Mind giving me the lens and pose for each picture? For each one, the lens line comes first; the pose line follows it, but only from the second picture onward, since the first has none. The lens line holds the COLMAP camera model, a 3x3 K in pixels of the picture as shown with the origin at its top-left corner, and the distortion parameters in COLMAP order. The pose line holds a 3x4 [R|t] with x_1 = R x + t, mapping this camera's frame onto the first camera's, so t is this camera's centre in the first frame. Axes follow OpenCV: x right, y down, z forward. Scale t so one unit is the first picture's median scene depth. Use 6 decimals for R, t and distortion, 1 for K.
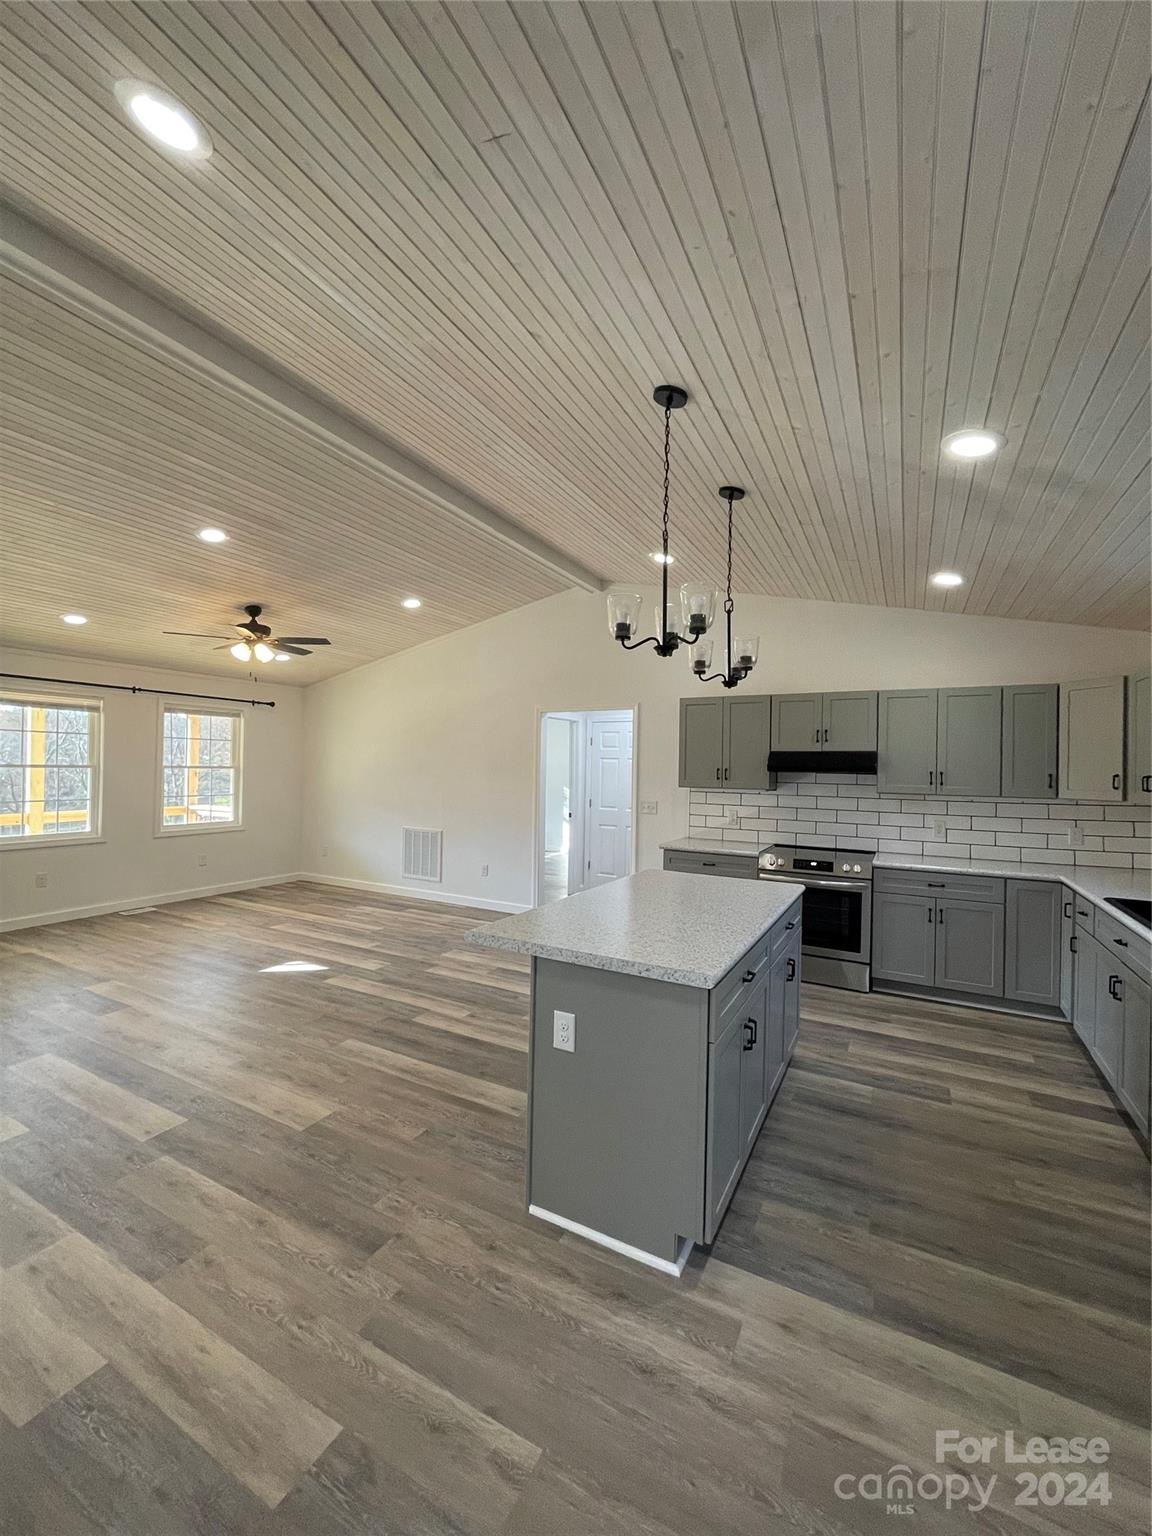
lens RADIAL K [[618.4, 0, 574.4], [0, 618.4, 766.7], [0, 0, 1]] dist [-0.001281, 0.000329]
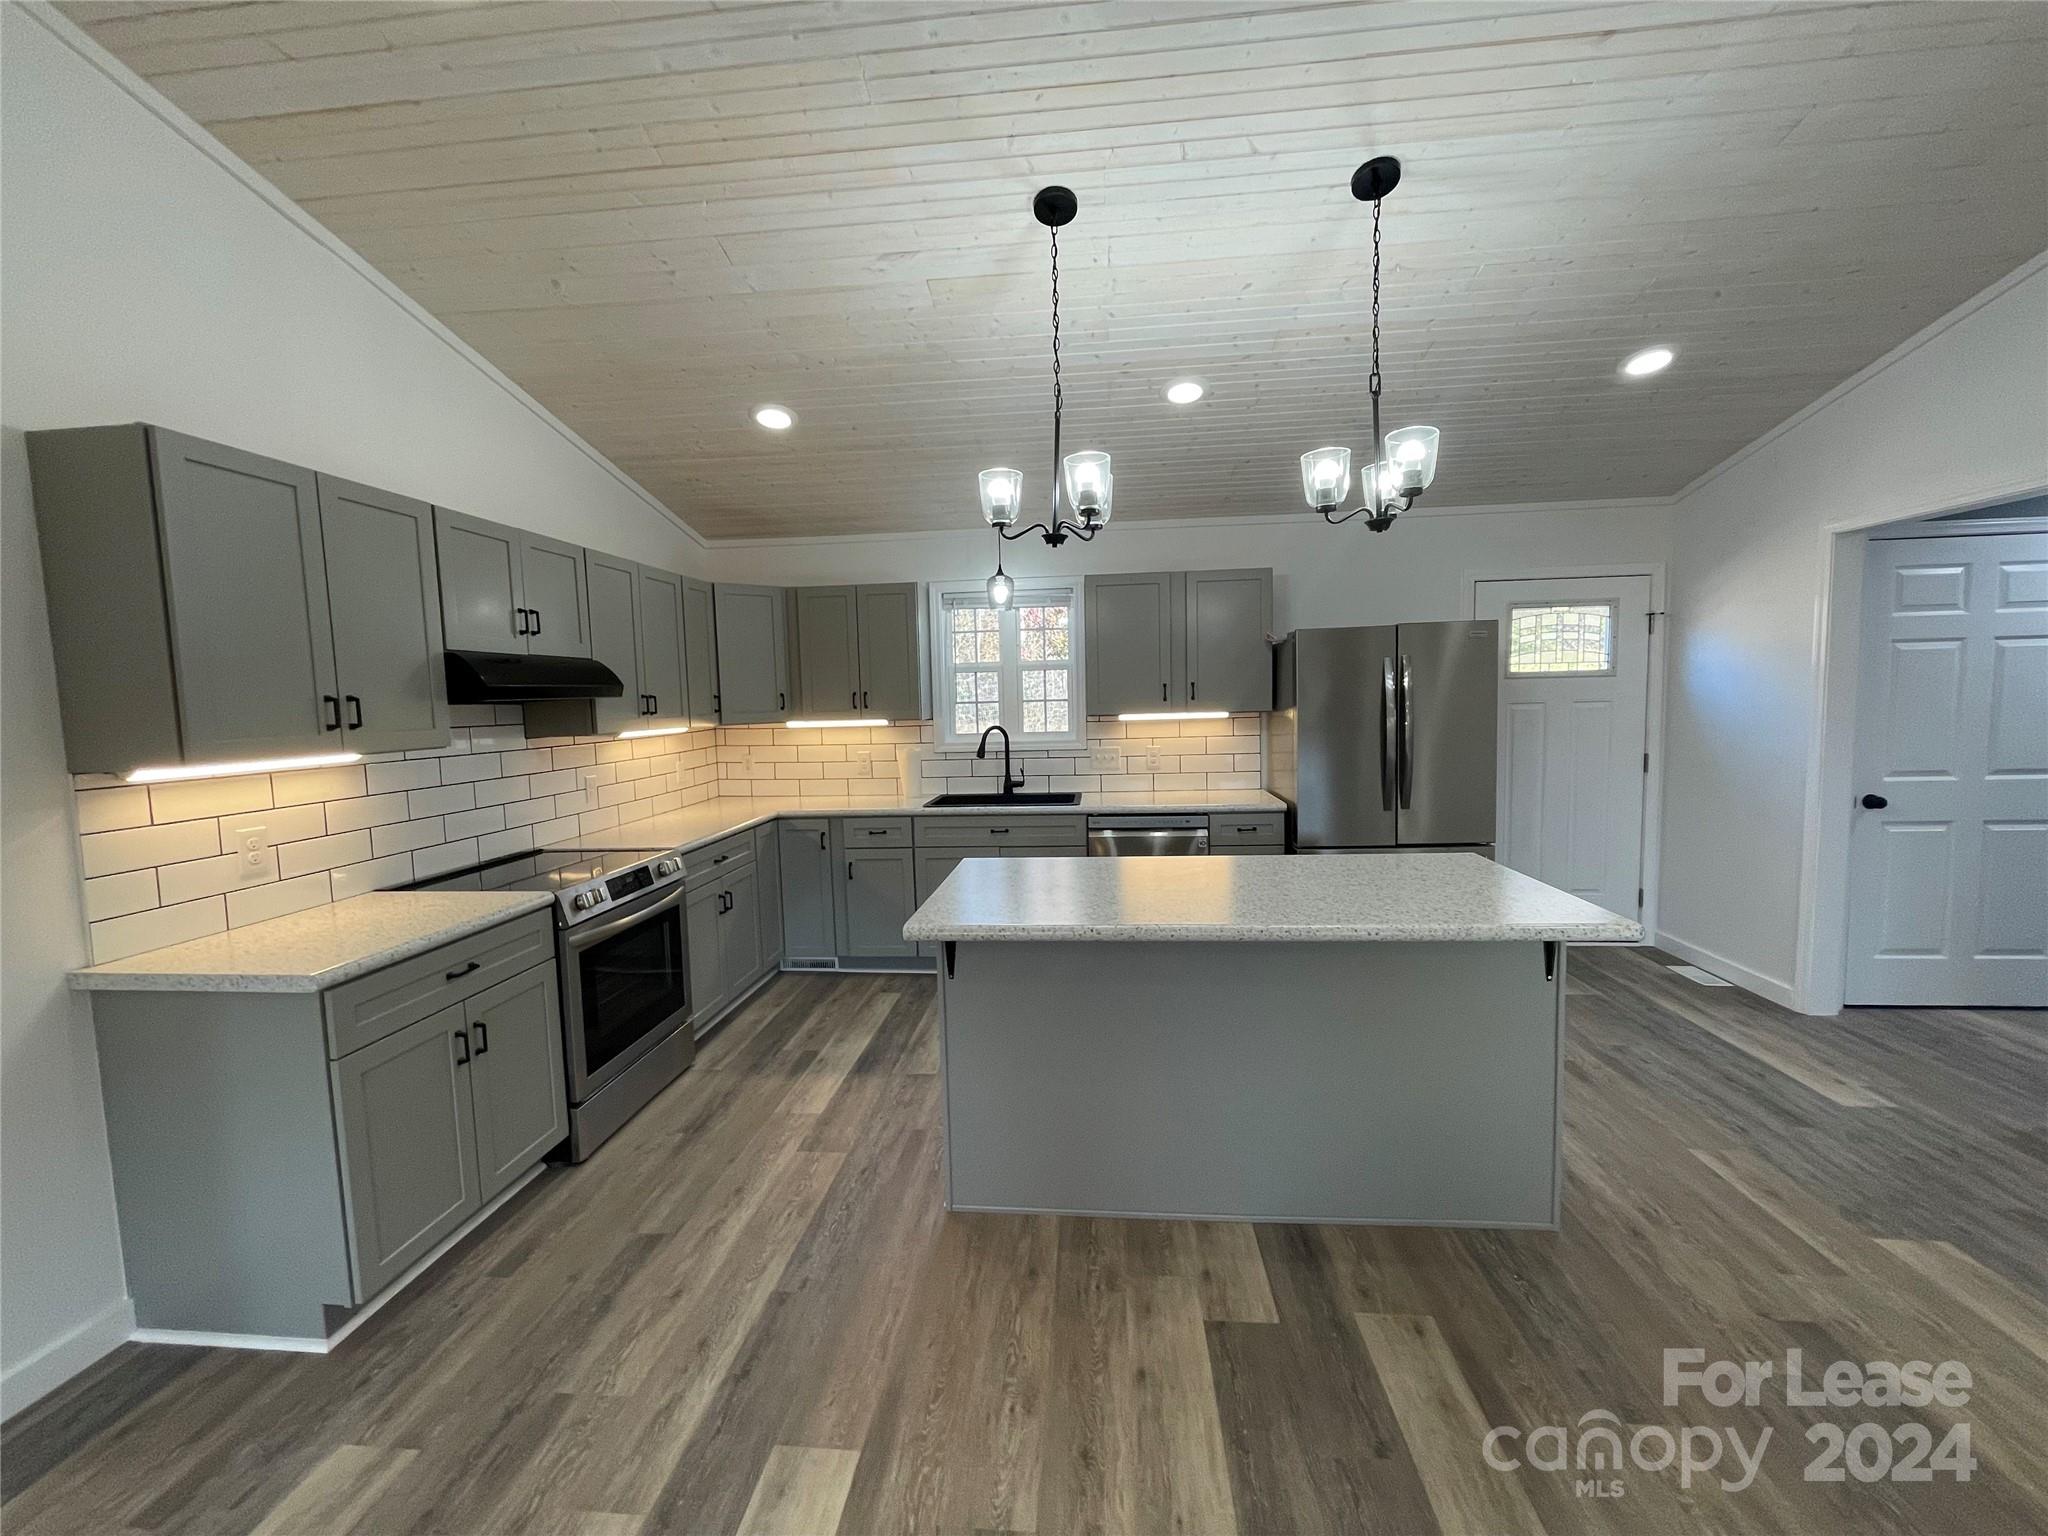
lens RADIAL K [[824.5, 0, 1022.8], [0, 824.5, 764.5], [0, 0, 1]] dist [-0.001281, 0.000329]
pose [[-0.386140, -0.086523, 0.918373, -0.344536], [0.013724, 0.994942, 0.099508, 0.000618], [-0.922338, 0.051027, -0.383000, 0.943988]]
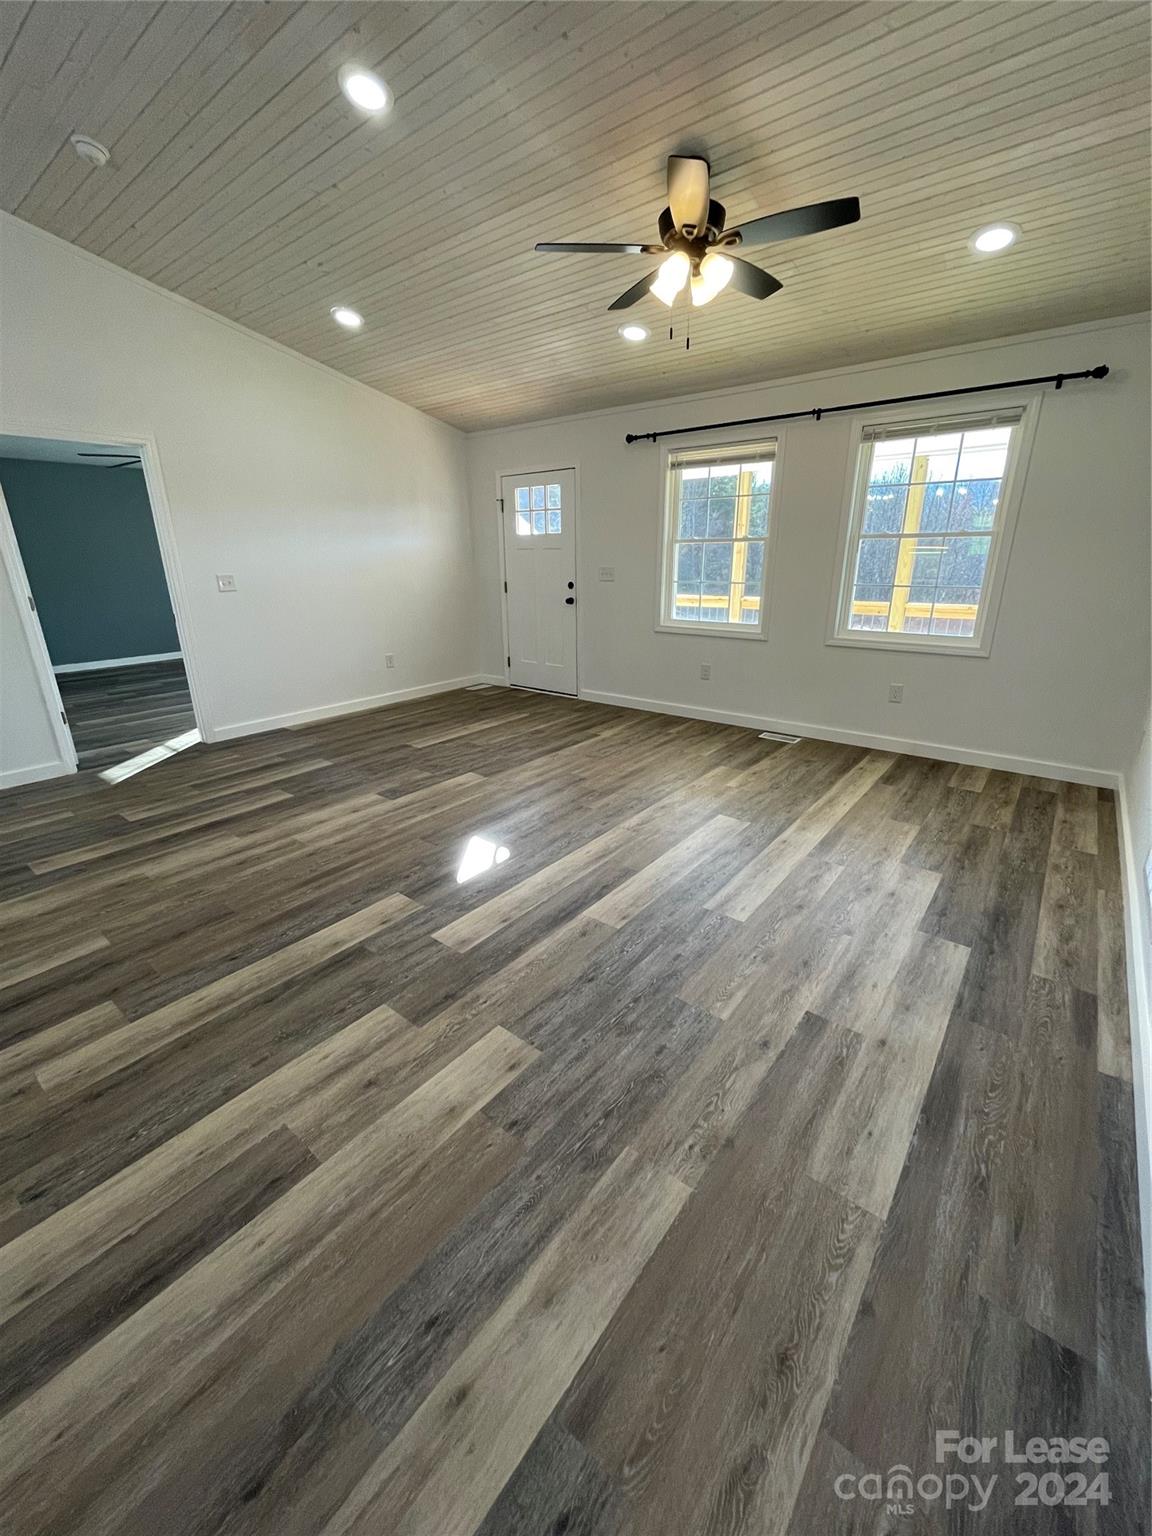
lens RADIAL K [[618.4, 0, 581.7], [0, 618.4, 766.1], [0, 0, 1]] dist [-0.001281, 0.000329]
pose [[-0.178188, 0.304732, -0.935621, 0.089845], [0.009107, 0.951308, 0.308107, 0.038734], [0.983954, 0.046380, -0.172287, 1.213380]]
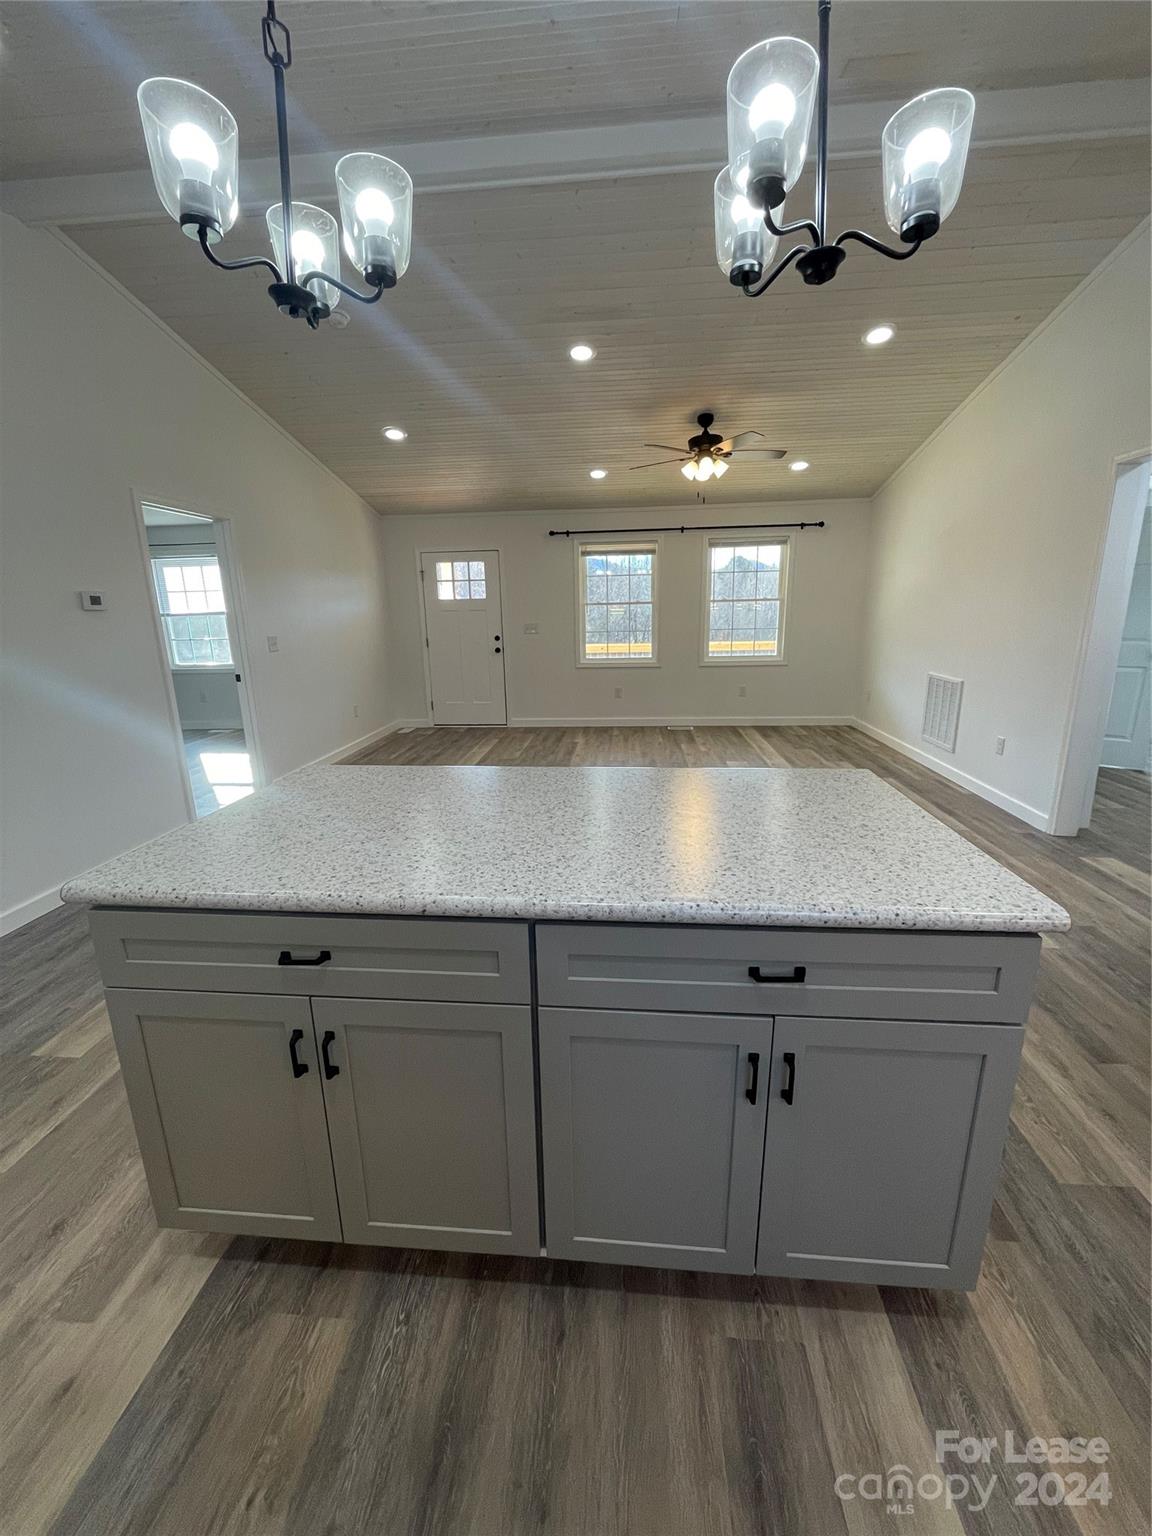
lens RADIAL K [[618.4, 0, 580.1], [0, 618.4, 765.3], [0, 0, 1]] dist [-0.001281, 0.000329]
pose [[0.396332, 0.201061, -0.895821, 0.391407], [0.030790, 0.972266, 0.231841, 0.031382], [0.917591, -0.119468, 0.379149, 0.502879]]
